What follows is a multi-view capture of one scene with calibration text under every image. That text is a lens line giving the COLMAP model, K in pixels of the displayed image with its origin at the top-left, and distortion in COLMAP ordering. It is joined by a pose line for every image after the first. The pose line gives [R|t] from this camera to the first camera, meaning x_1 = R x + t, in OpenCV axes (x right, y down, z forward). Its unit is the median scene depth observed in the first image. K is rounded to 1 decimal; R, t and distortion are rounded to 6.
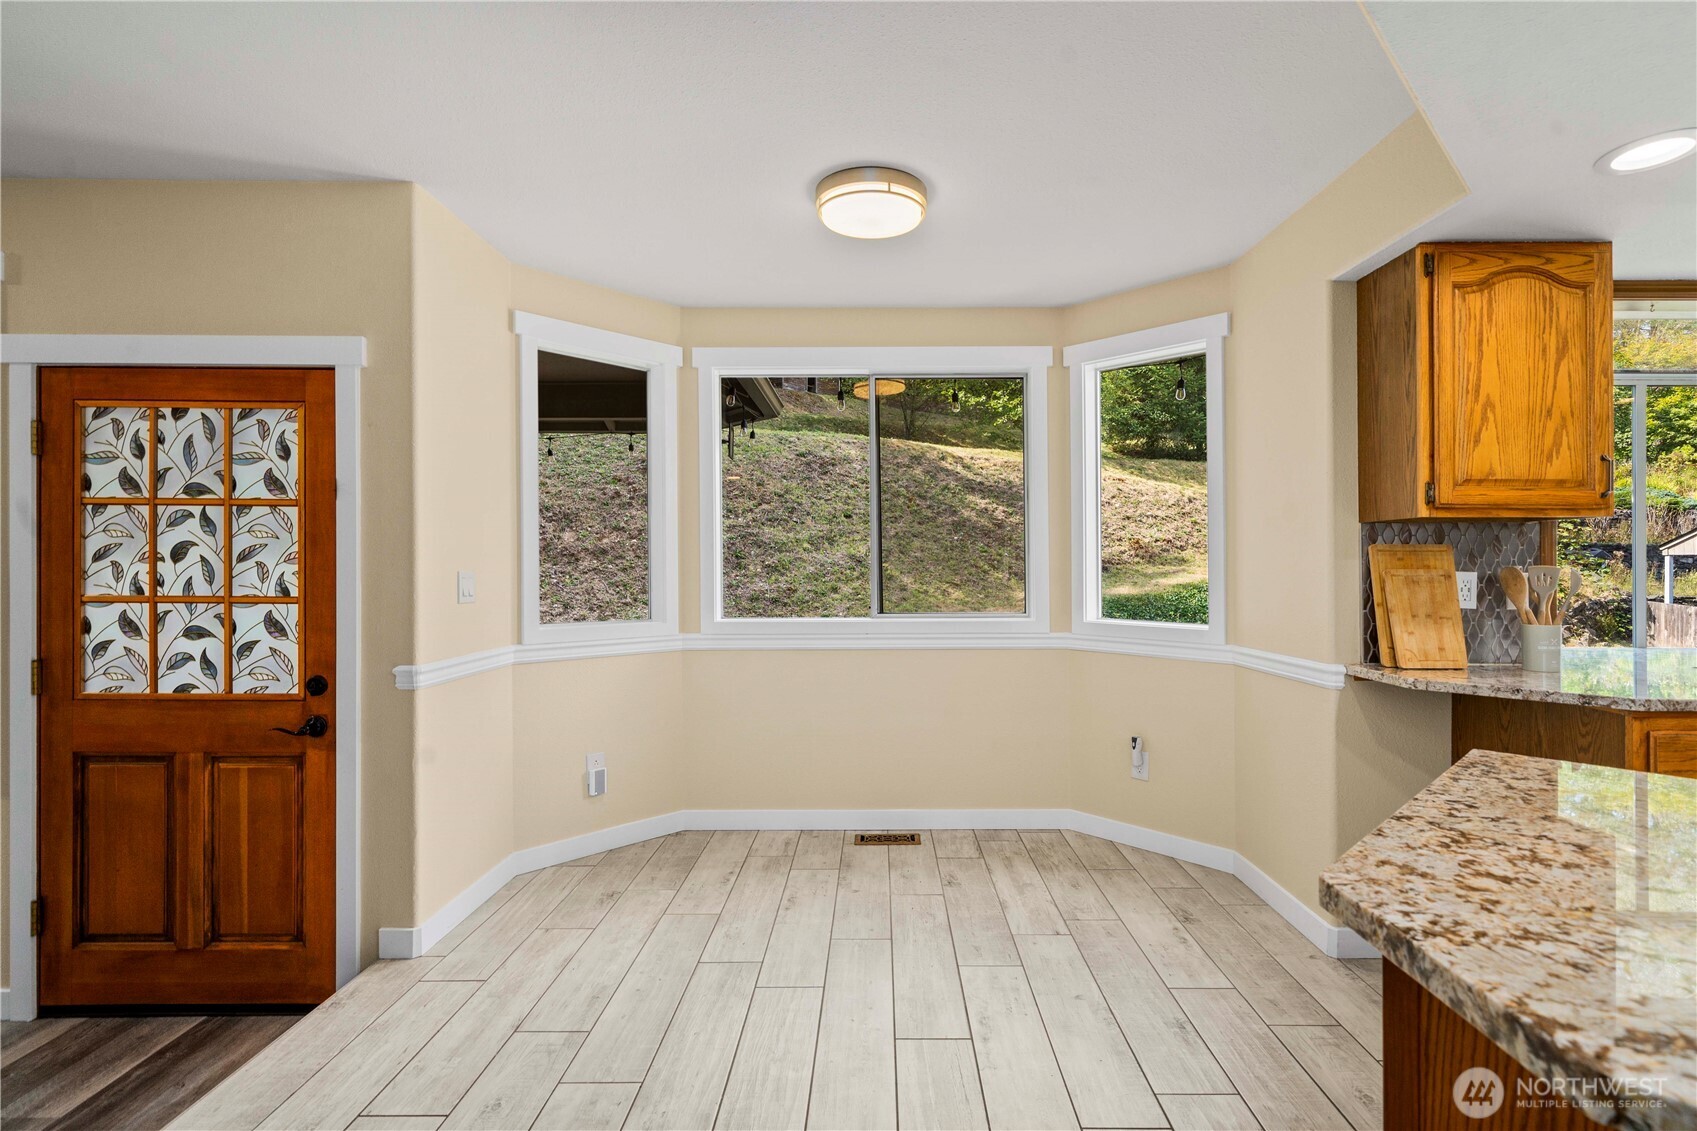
lens RADIAL K [[776.3, 0, 861.0], [0, 776.3, 561.9], [0, 0, 1]] dist [0.000411, 0.001709]
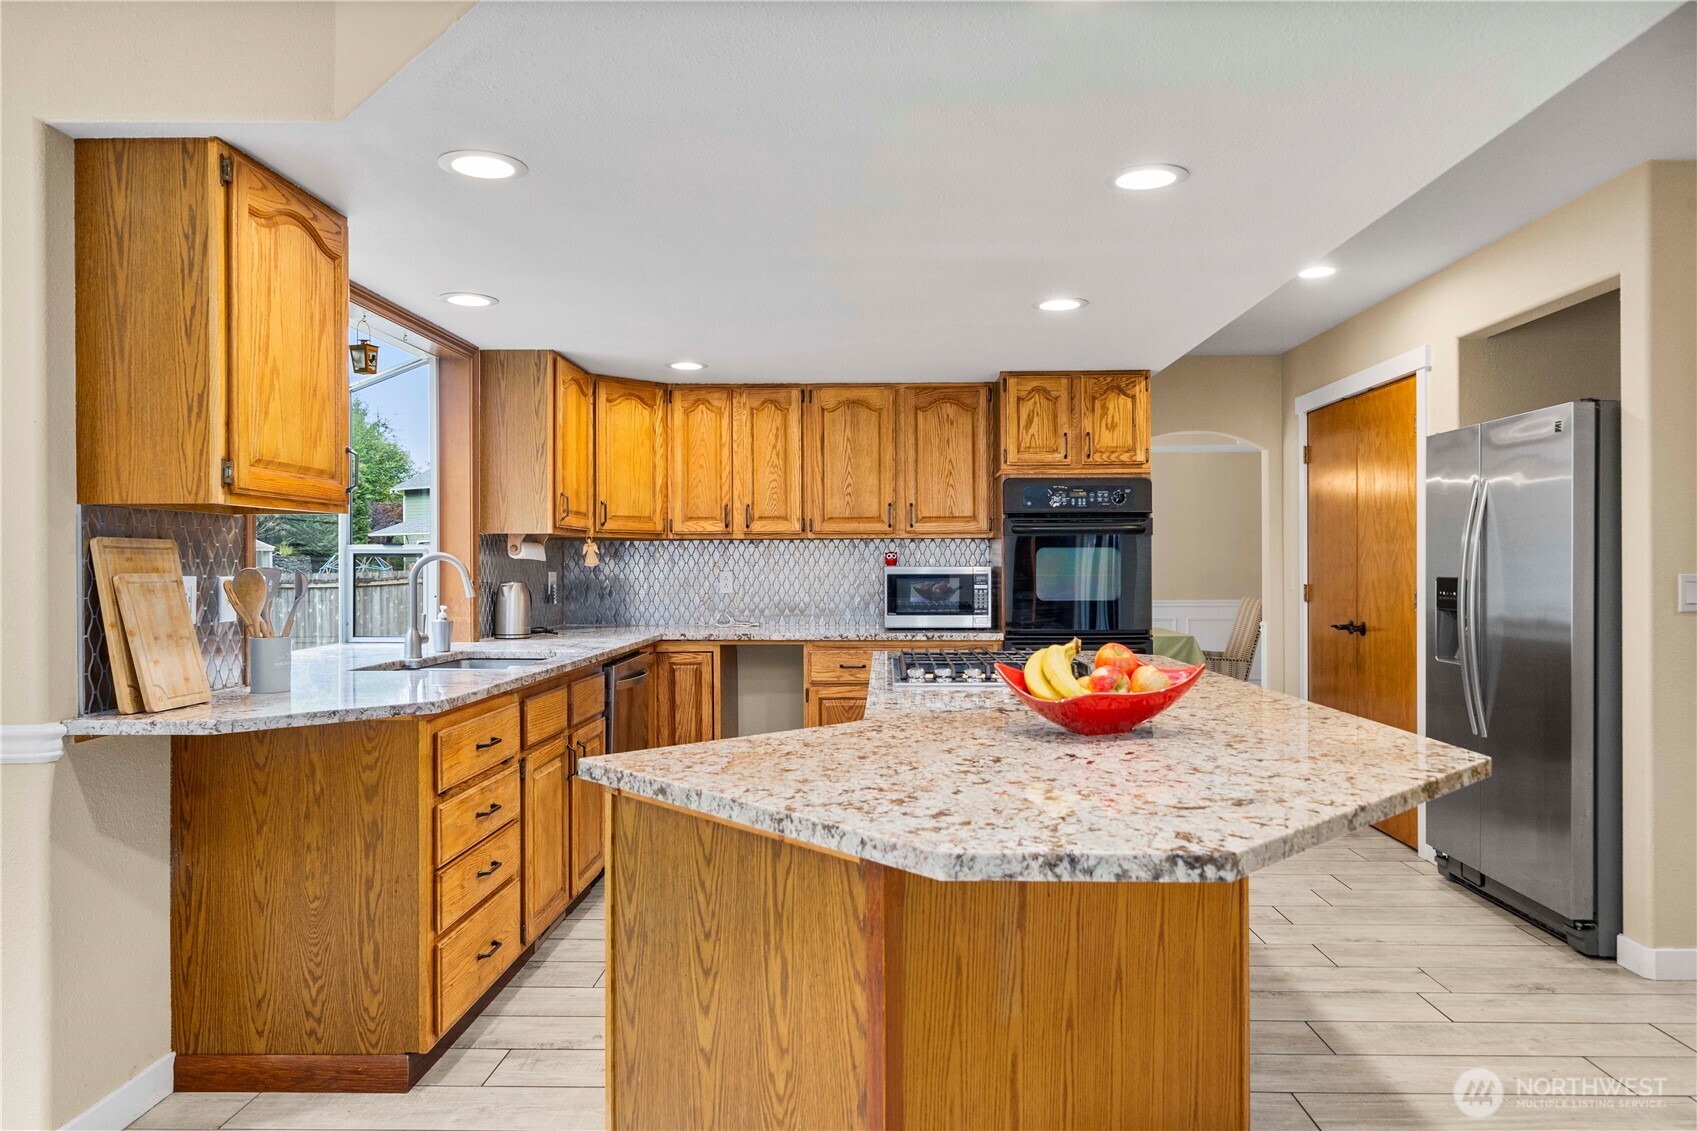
lens RADIAL K [[1076.2, 0, 858.6], [0, 1076.2, 557.9], [0, 0, 1]] dist [0.003233, 0.000088]
pose [[0.028821, 0.004357, 0.999575, -0.267519], [0.001089, 0.999990, -0.004390, 0.000266], [-0.999584, 0.001215, 0.028816, 0.315815]]
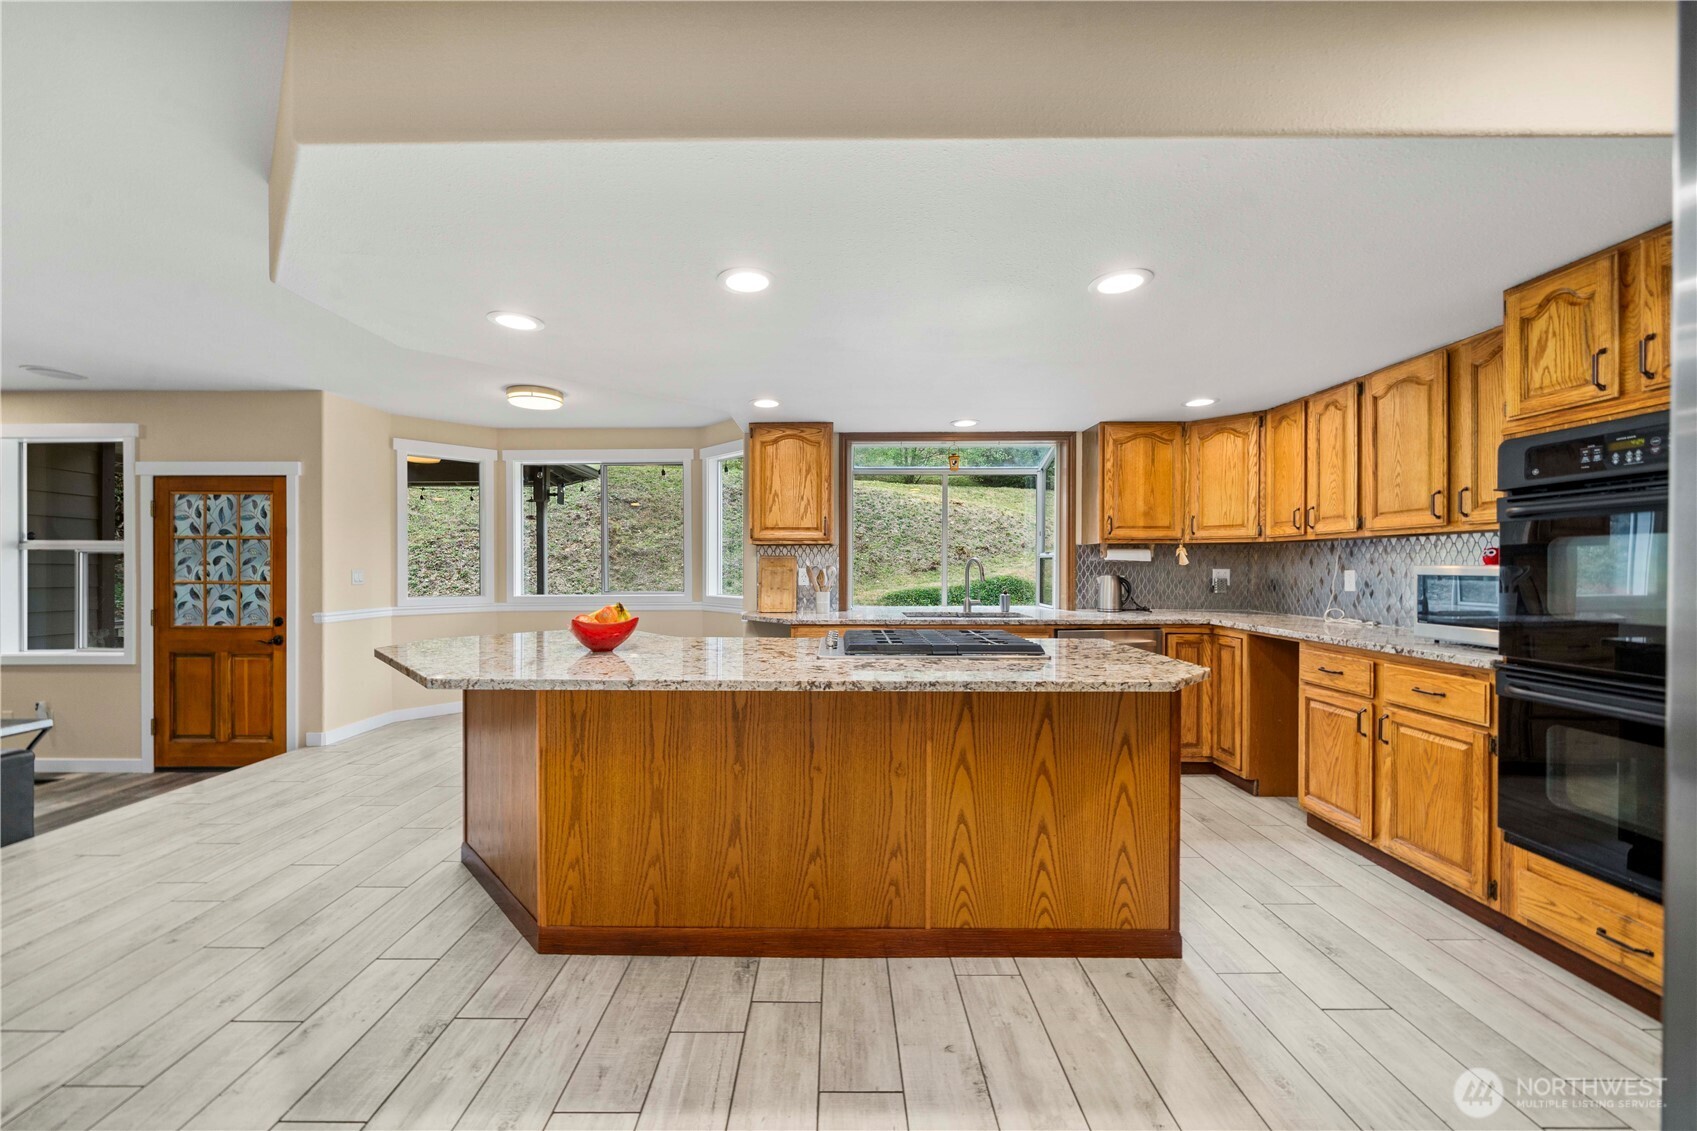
lens RADIAL K [[643.7, 0, 848.6], [0, 643.7, 563.5], [0, 0, 1]] dist [-0.001881, -0.000272]
pose [[0.999912, -0.003121, -0.012897, 0.924487], [0.003104, 0.999994, -0.001333, 0.002663], [0.012901, 0.001292, 0.999916, -0.784376]]
